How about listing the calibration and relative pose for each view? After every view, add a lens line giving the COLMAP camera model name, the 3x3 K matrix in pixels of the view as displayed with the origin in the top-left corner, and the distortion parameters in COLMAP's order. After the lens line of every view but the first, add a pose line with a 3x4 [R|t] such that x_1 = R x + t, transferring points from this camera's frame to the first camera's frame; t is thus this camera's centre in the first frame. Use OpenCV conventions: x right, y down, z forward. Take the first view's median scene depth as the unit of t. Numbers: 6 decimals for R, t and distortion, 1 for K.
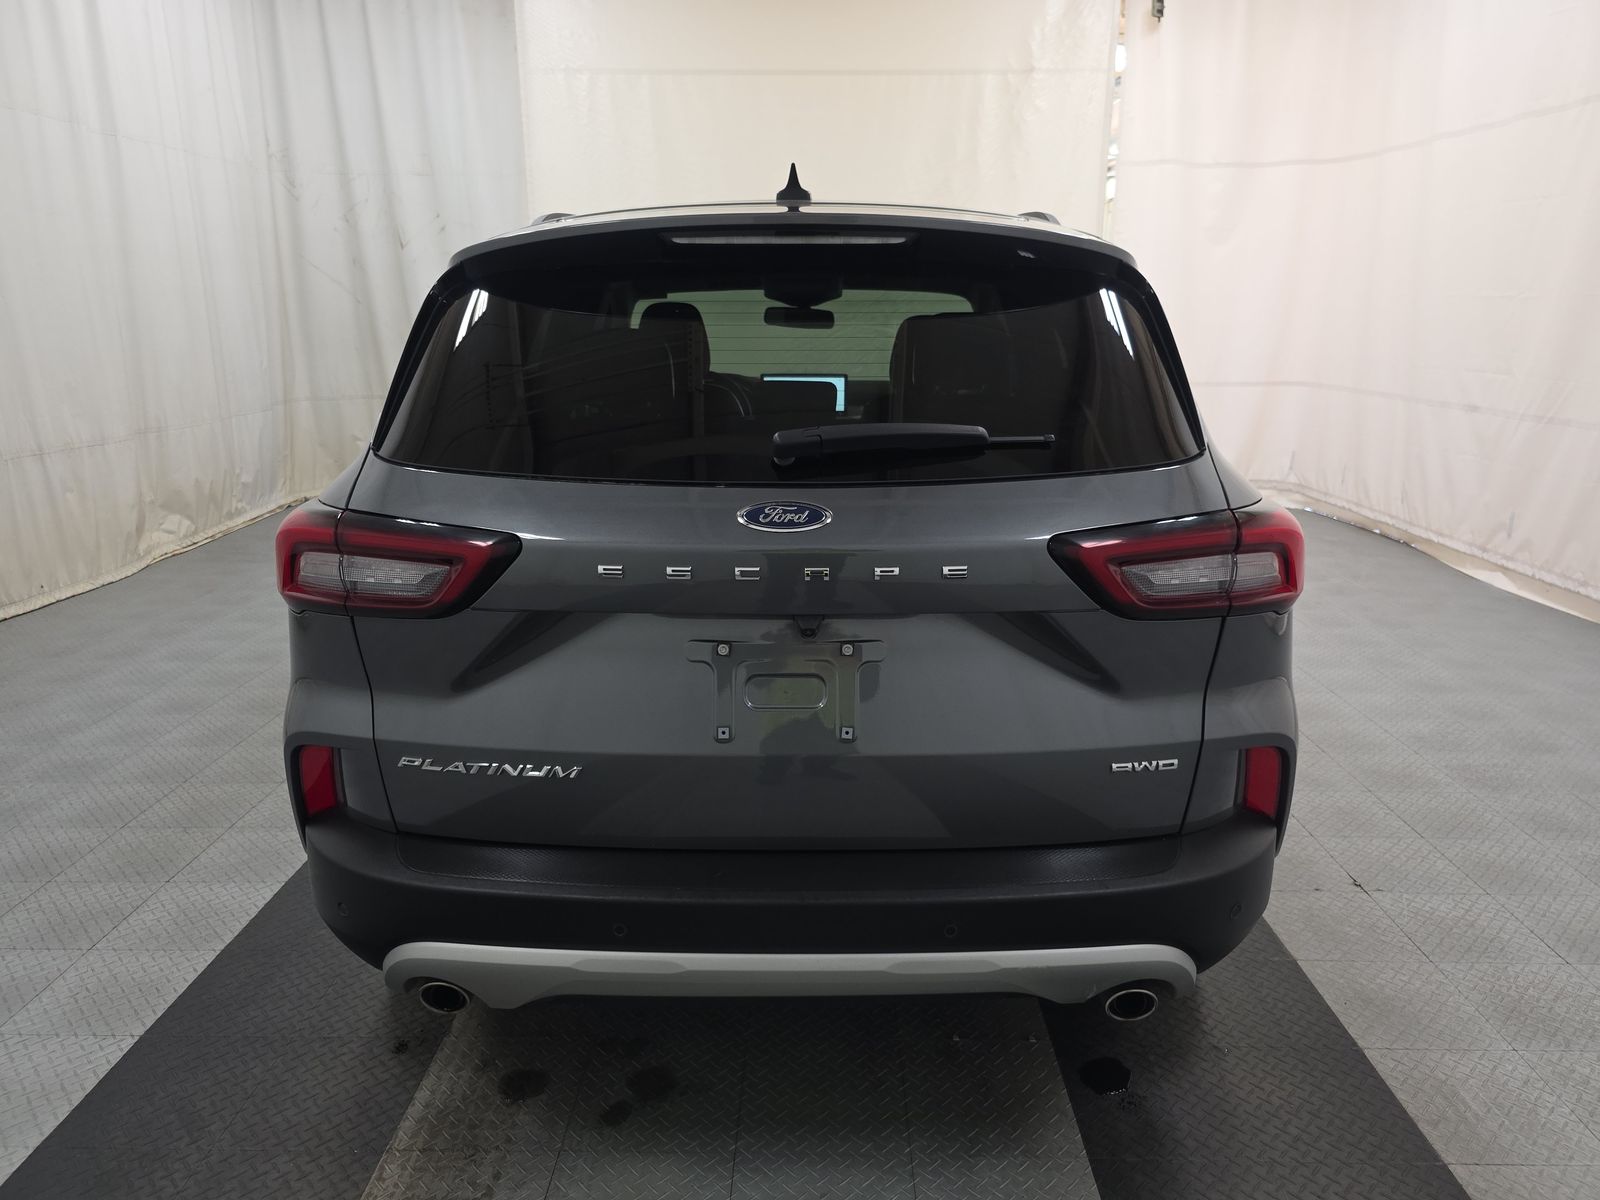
lens RADIAL K [[1076.0, 0, 778.3], [0, 1076.0, 600.1], [0, 0, 1]] dist [0.005179, -0.008547]
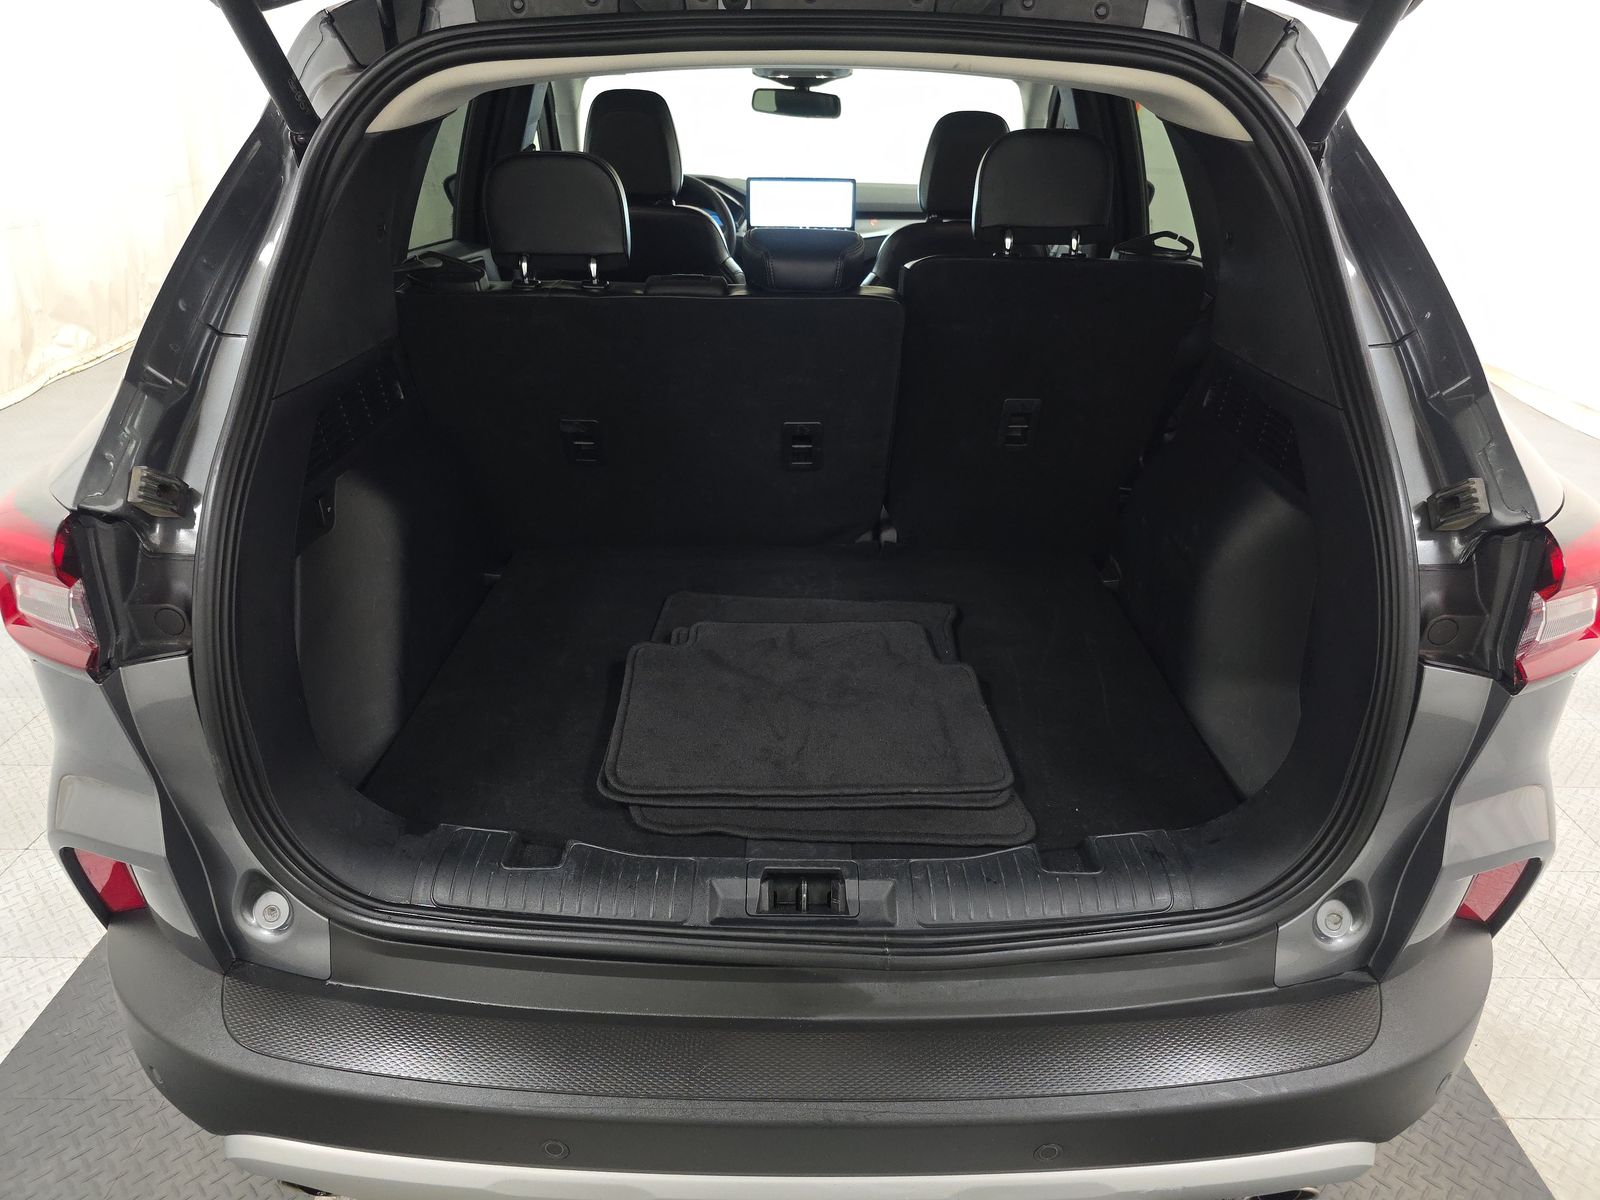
lens RADIAL K [[1076.0, 0, 778.3], [0, 1076.0, 600.1], [0, 0, 1]] dist [0.005179, -0.008547]
pose [[0.999797, 0.001859, 0.020087, -0.013039], [-0.005797, 0.980216, 0.197848, -0.092399], [-0.019322, -0.197924, 0.980027, 0.232997]]
